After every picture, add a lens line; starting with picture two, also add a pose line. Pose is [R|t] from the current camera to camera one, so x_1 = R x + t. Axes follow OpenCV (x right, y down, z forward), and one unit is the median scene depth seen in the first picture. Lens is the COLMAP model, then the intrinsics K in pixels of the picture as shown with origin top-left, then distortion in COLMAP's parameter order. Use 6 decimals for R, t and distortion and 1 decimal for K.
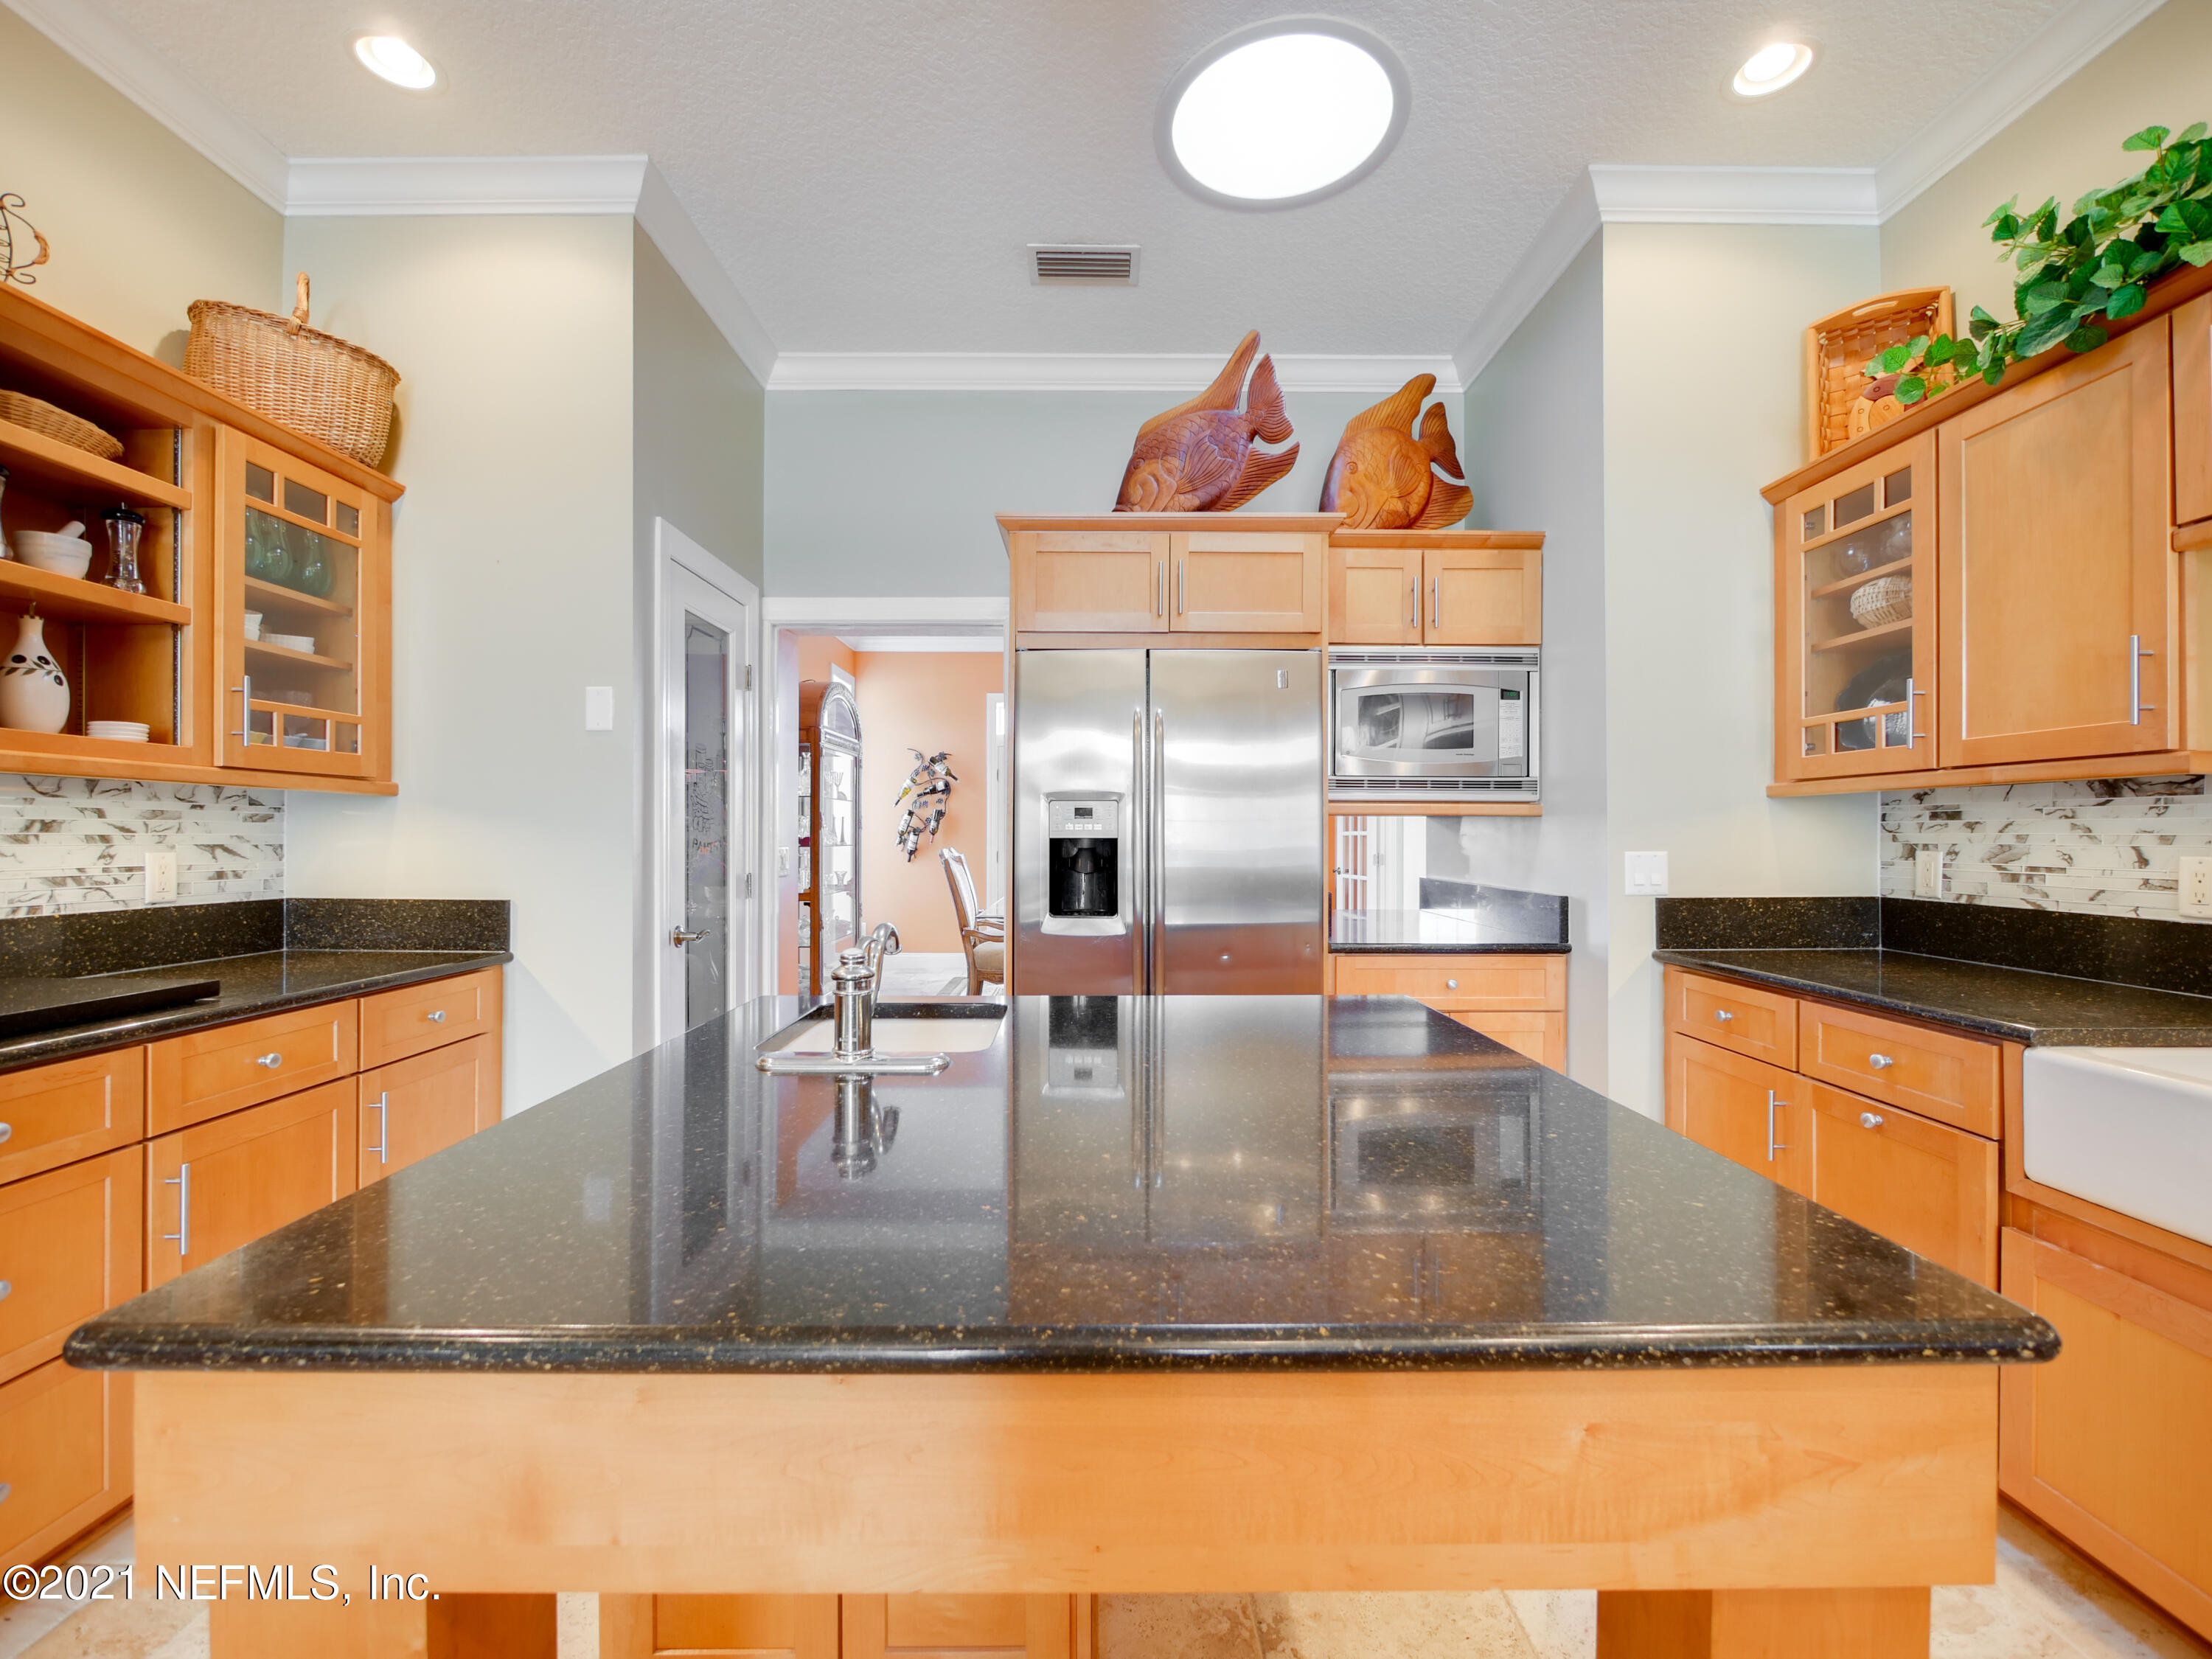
lens RADIAL K [[953.5, 0, 1099.1], [0, 953.5, 832.5], [0, 0, 1]] dist [-0.004695, 0.000054]
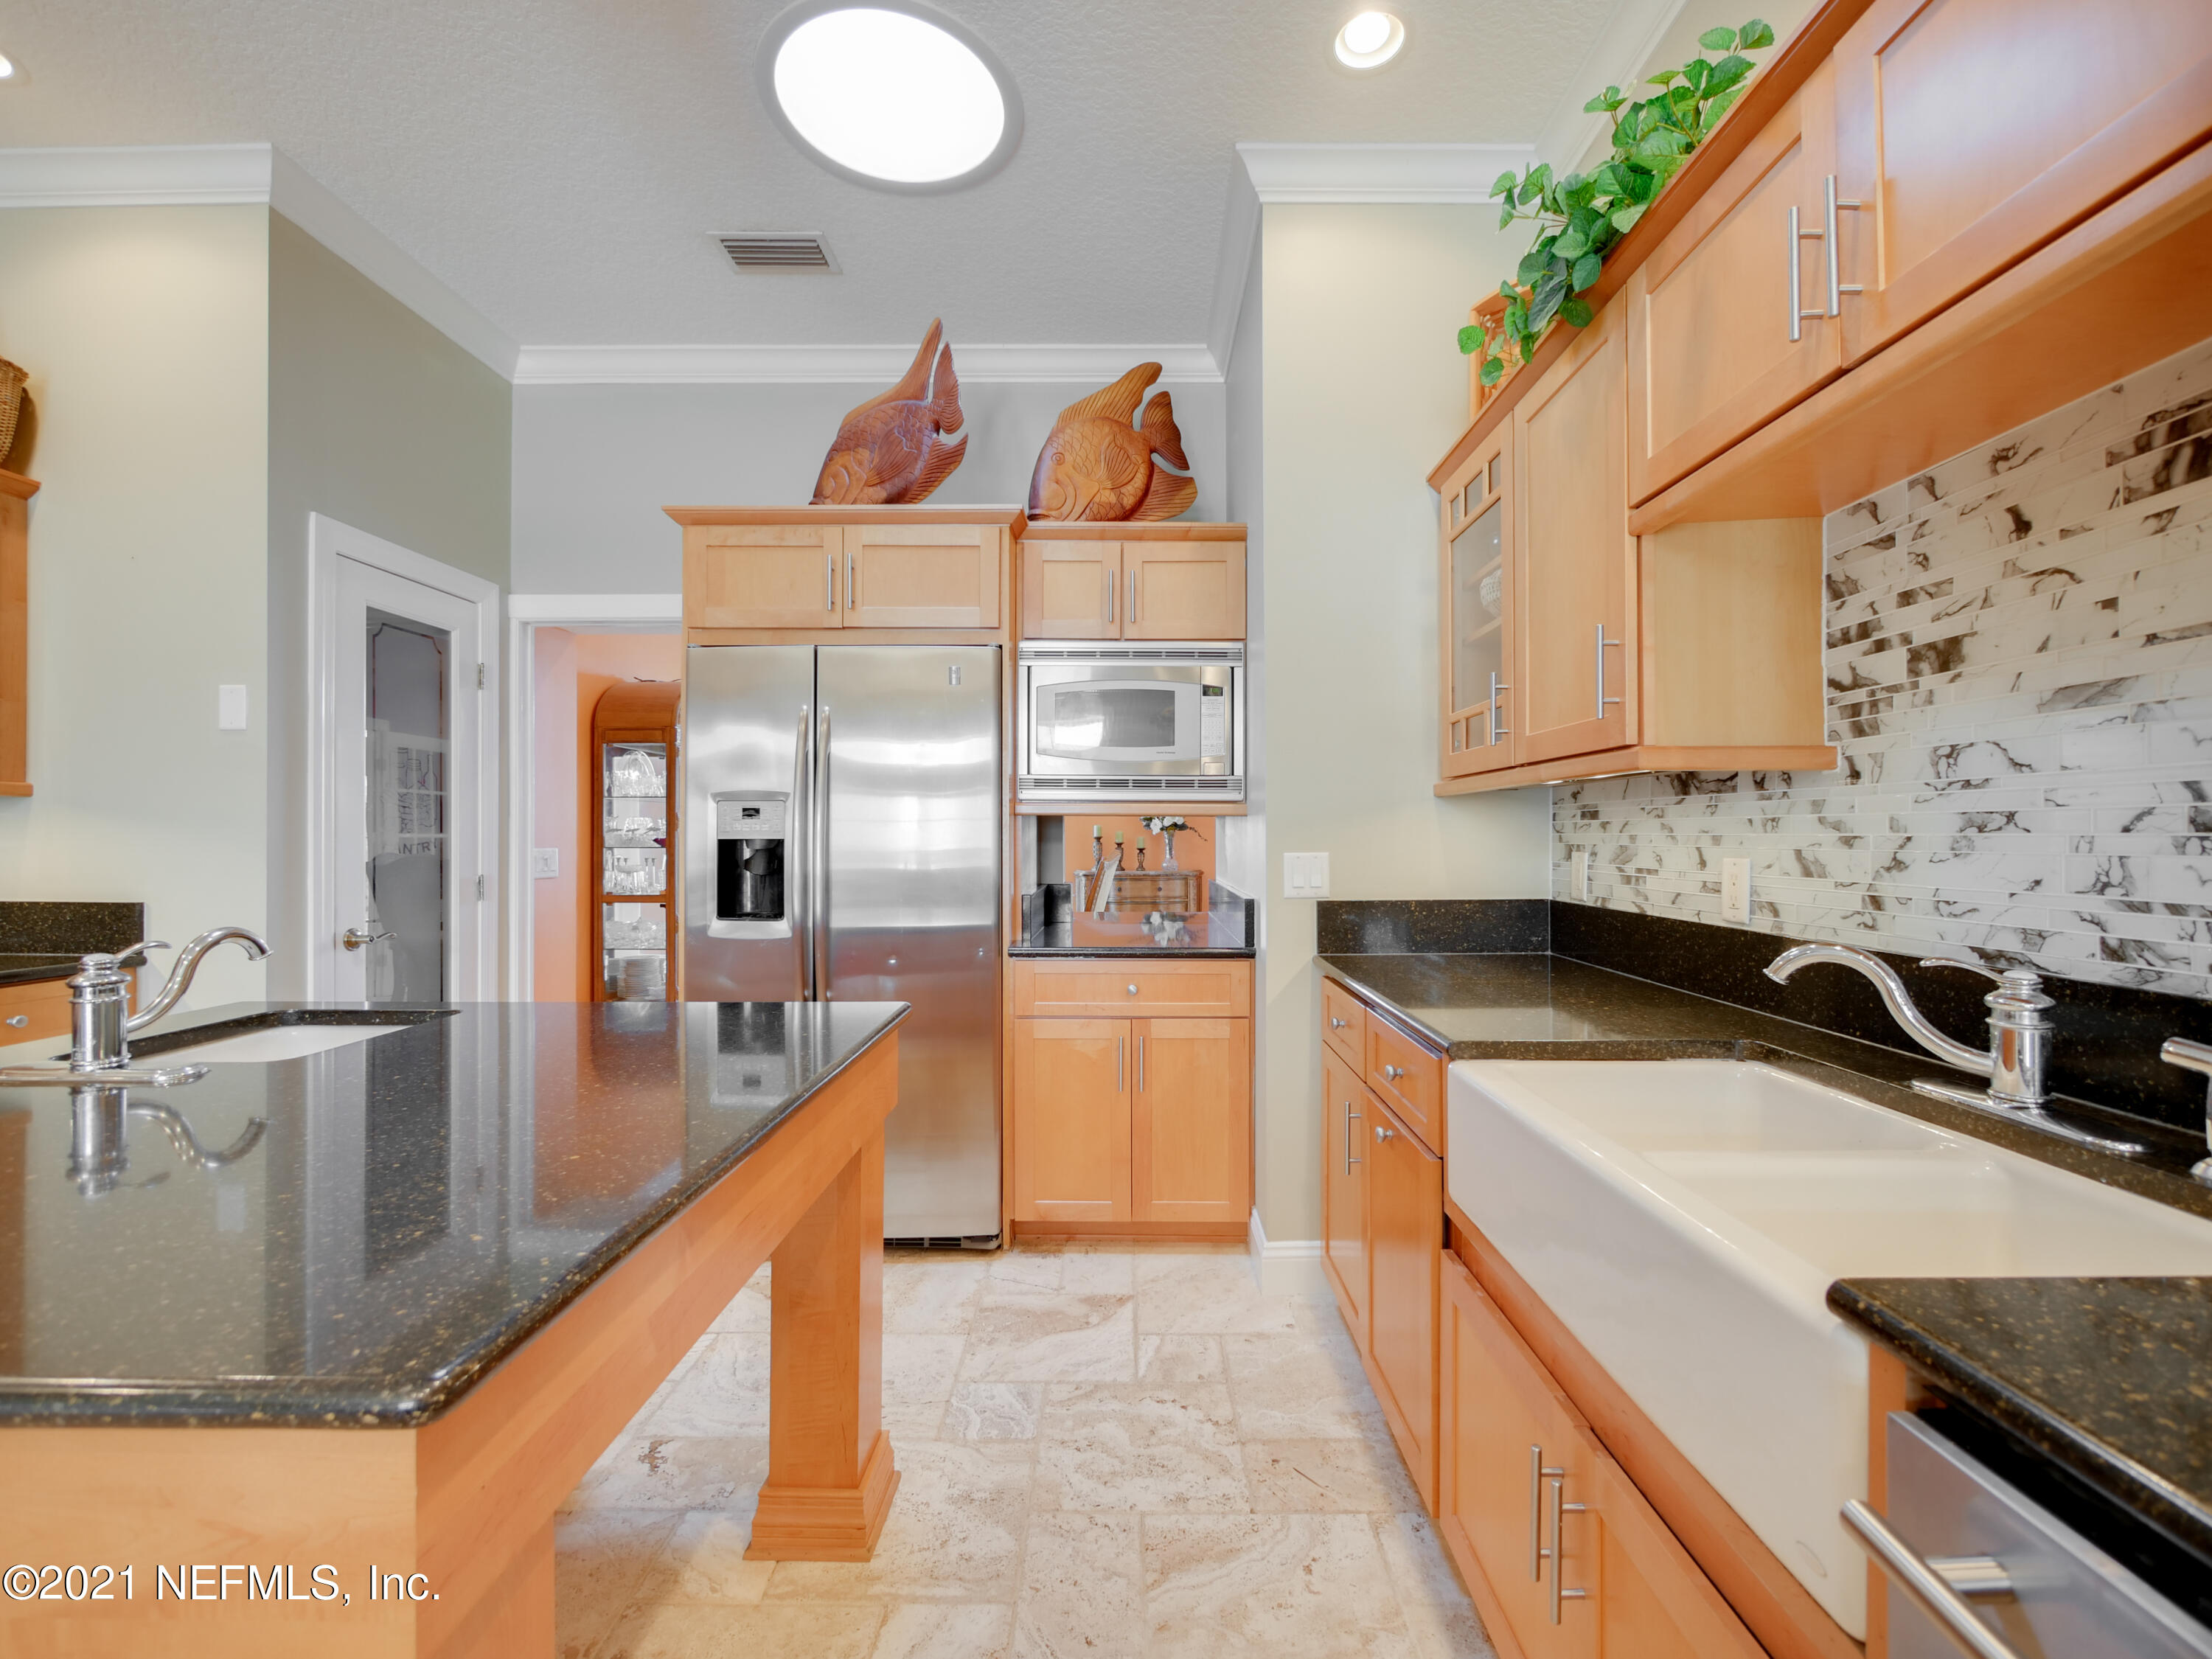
lens RADIAL K [[953.5, 0, 1202.5], [0, 953.5, 831.2], [0, 0, 1]] dist [-0.004695, 0.000054]
pose [[0.999967, -0.000786, -0.008055, 0.449711], [0.000765, 0.999996, -0.002647, 0.000621], [0.008057, 0.002641, 0.999964, 0.029685]]
